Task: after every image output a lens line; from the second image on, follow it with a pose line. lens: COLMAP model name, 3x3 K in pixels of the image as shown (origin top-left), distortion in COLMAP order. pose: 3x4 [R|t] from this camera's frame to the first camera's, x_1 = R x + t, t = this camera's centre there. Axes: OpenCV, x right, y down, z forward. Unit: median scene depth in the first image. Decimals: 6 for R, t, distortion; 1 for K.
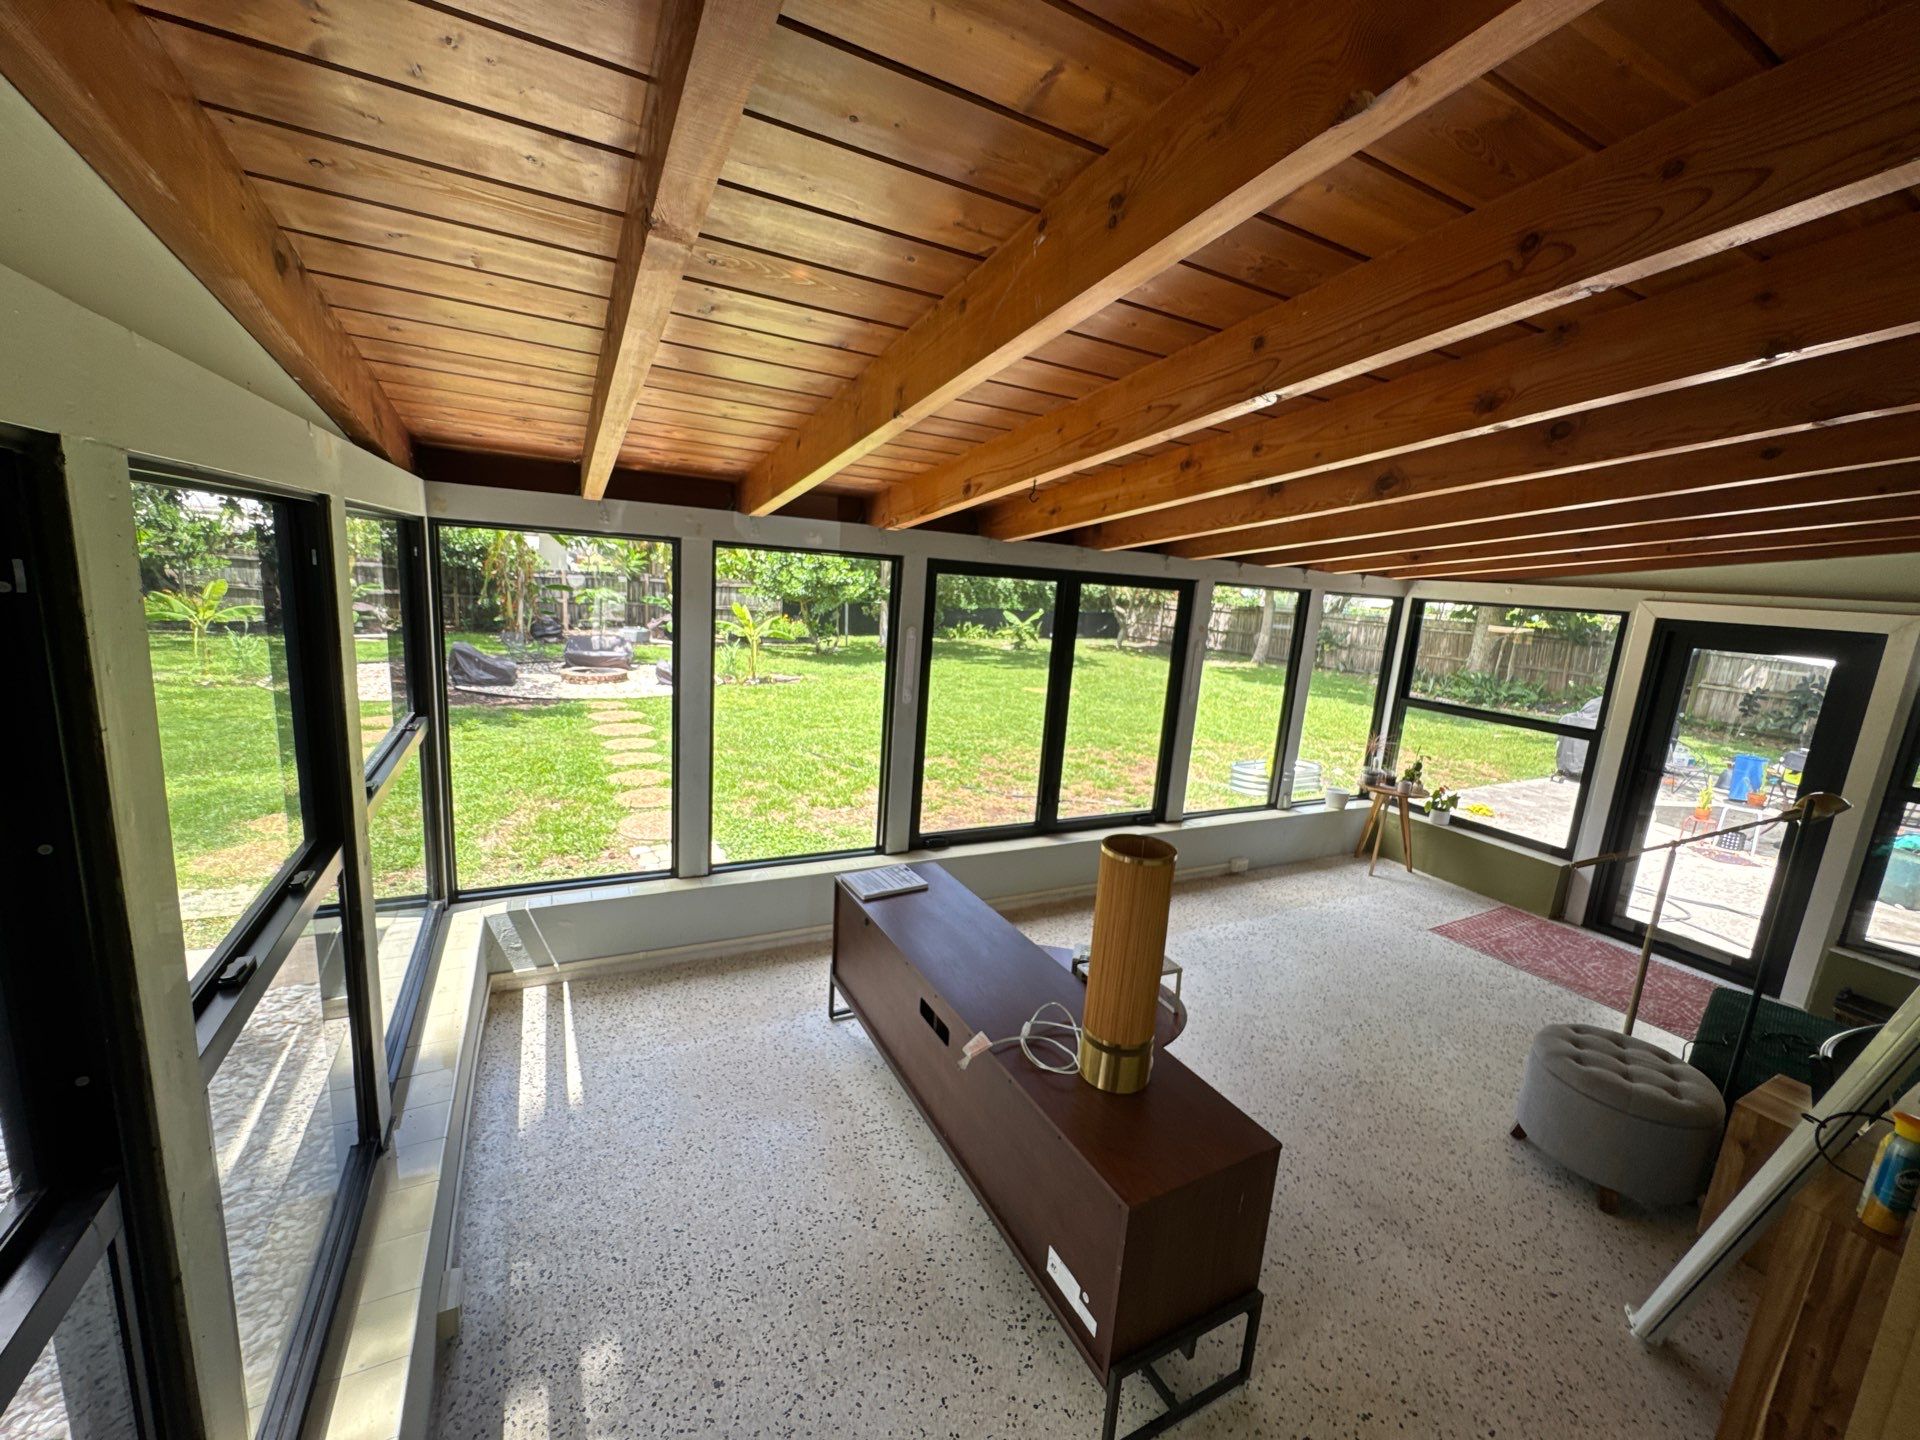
lens RADIAL K [[770.9, 0, 960.0], [0, 770.9, 720.0], [0, 0, 1]] dist [-0.000609, -0.000011]
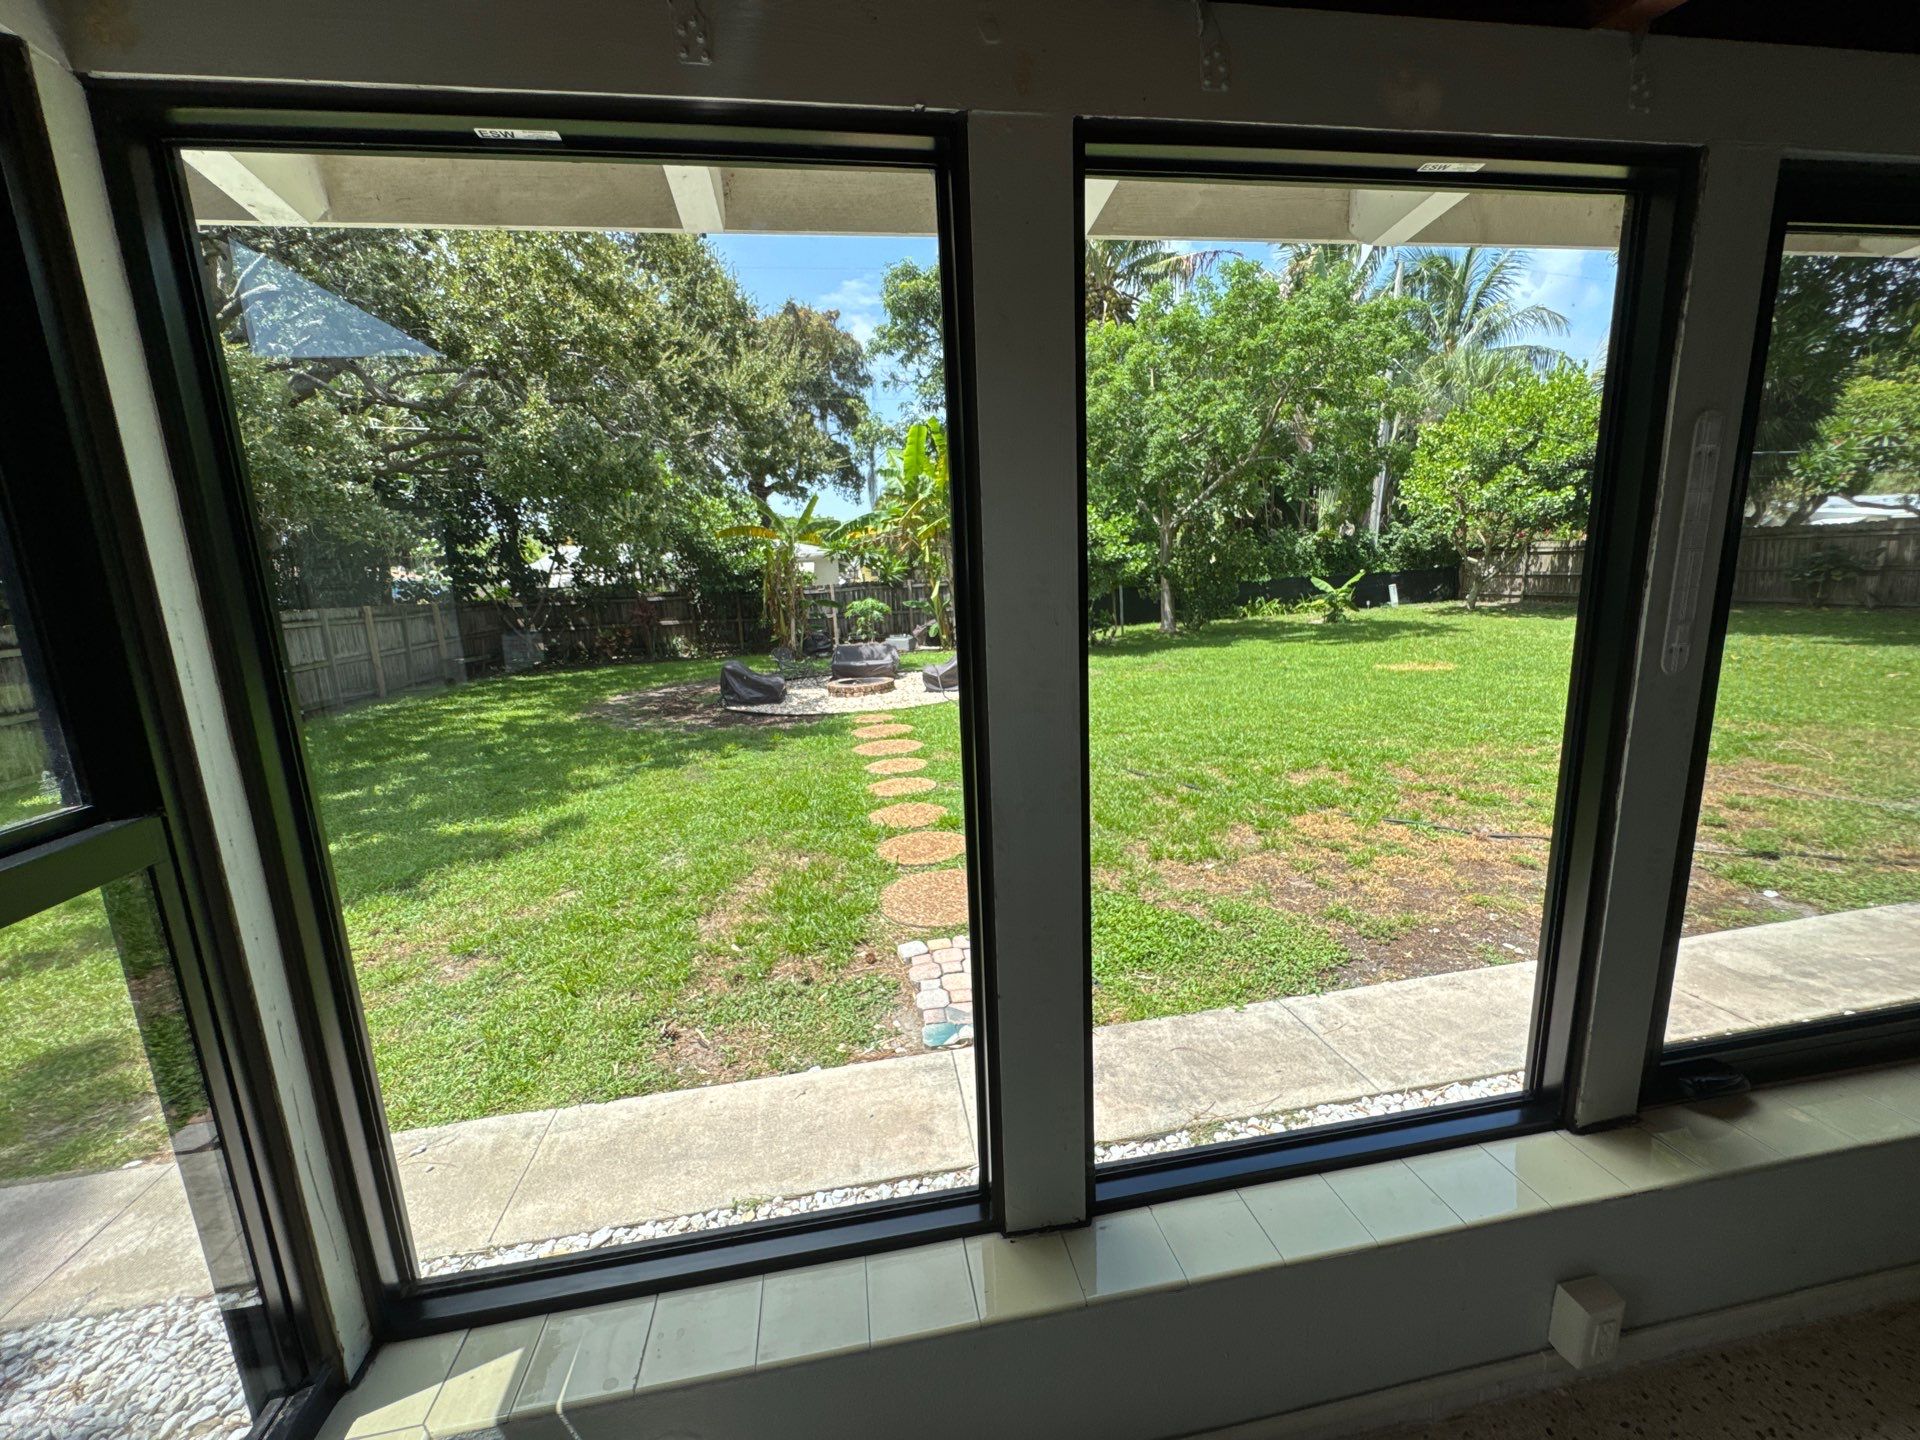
lens RADIAL K [[770.9, 0, 960.0], [0, 770.9, 720.0], [0, 0, 1]] dist [-0.000609, -0.000011]
pose [[0.943807, -0.053199, -0.326188, -0.094797], [0.053490, 0.998536, -0.008085, -0.006315], [0.326141, -0.009817, 0.945270, 0.245490]]
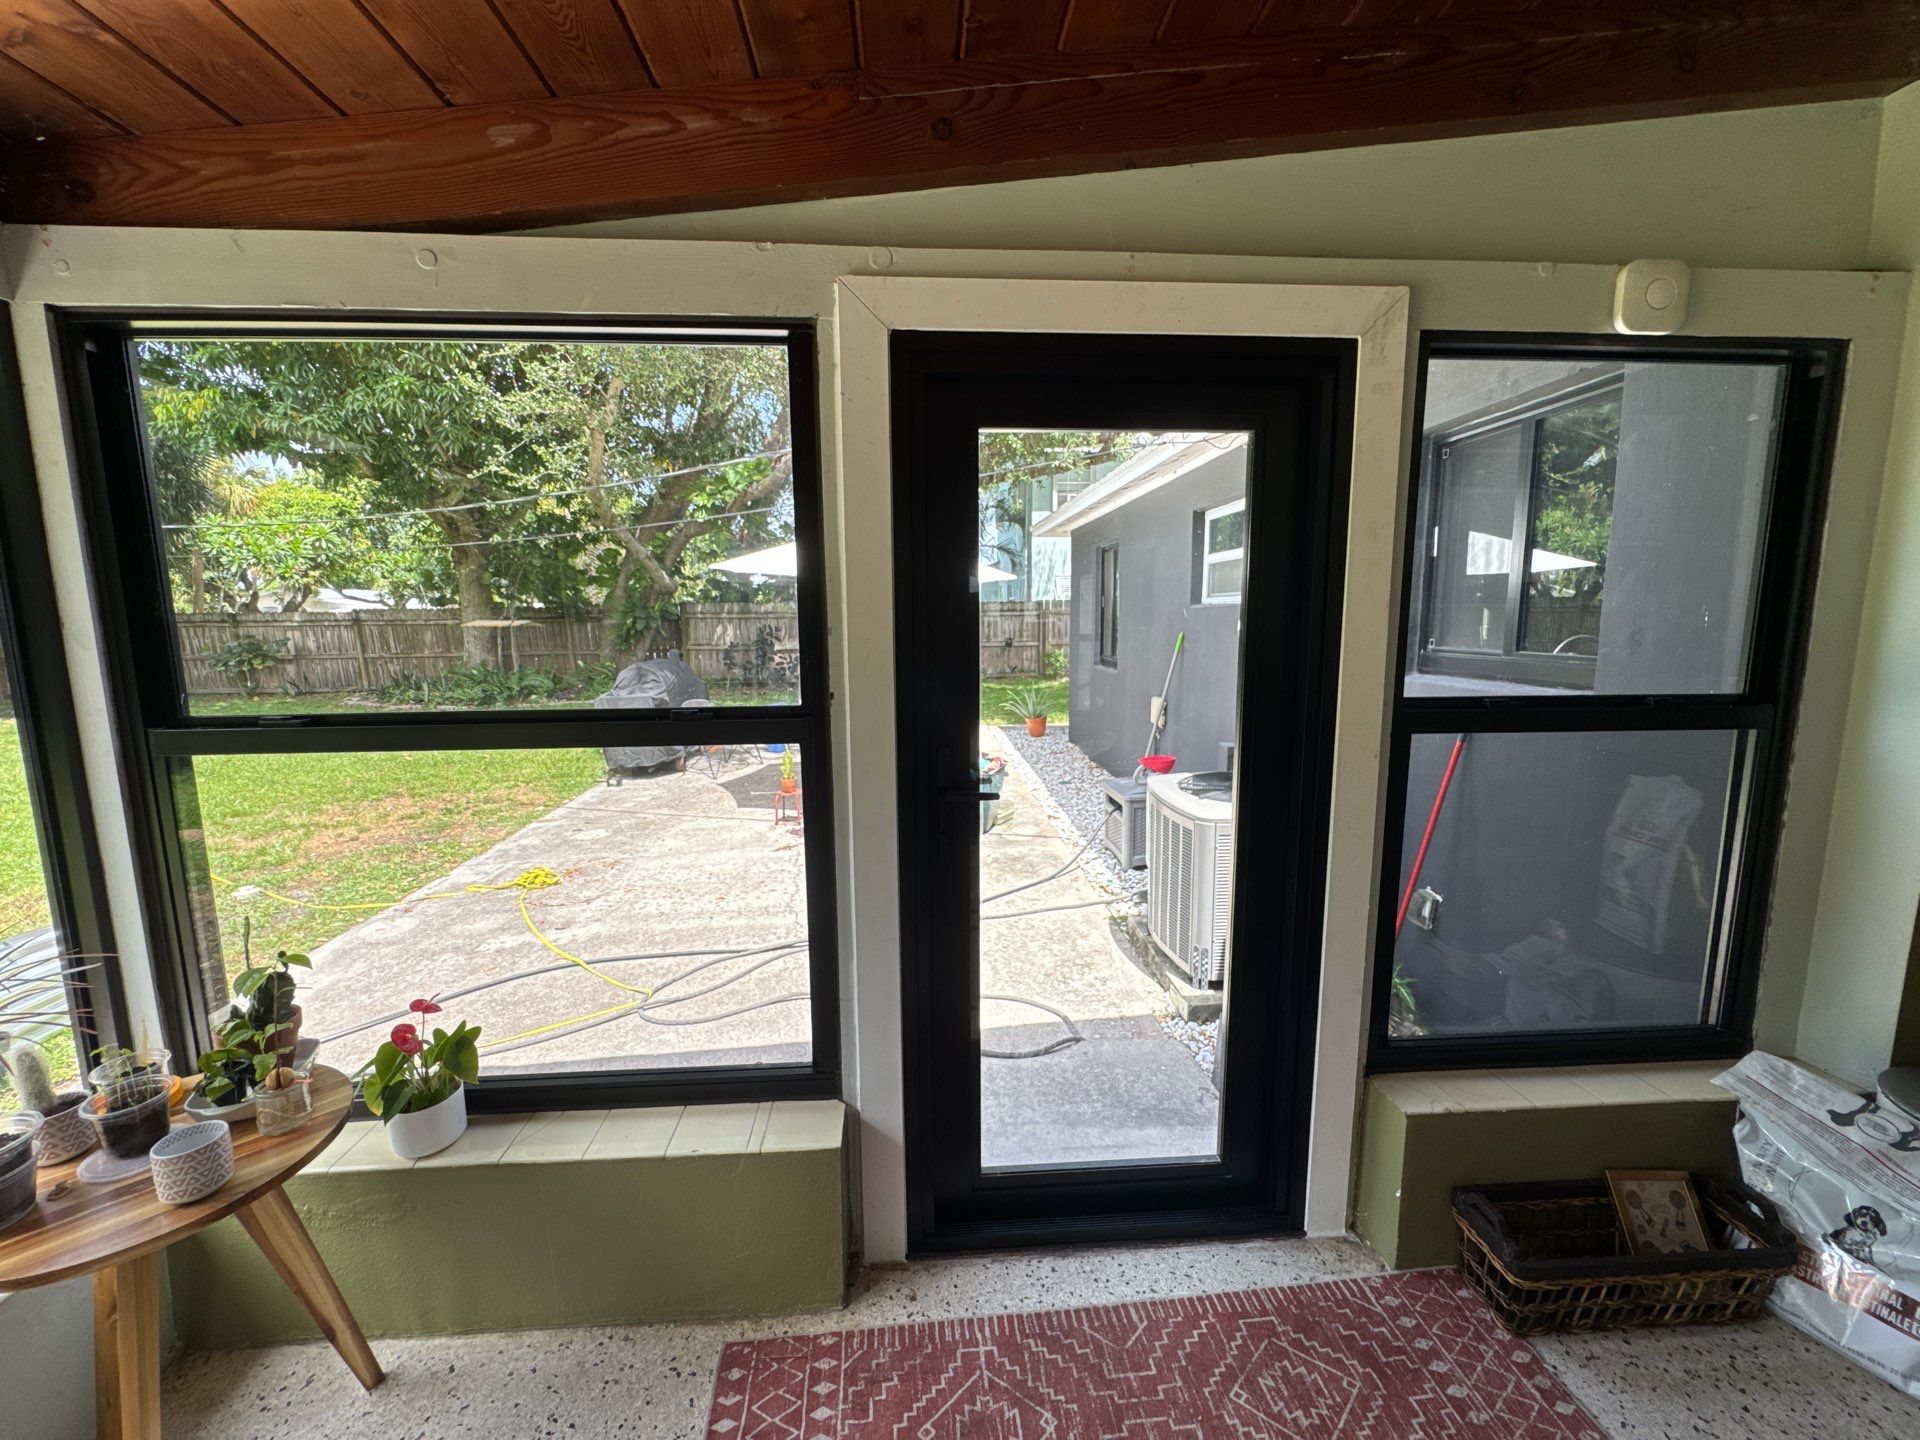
lens RADIAL K [[770.9, 0, 960.0], [0, 770.9, 720.0], [0, 0, 1]] dist [-0.000609, -0.000011]
pose [[0.406360, -0.199535, 0.891660, 0.266035], [0.206936, 0.970605, 0.122894, -0.004432], [-0.889971, 0.134577, 0.435706, 0.380663]]
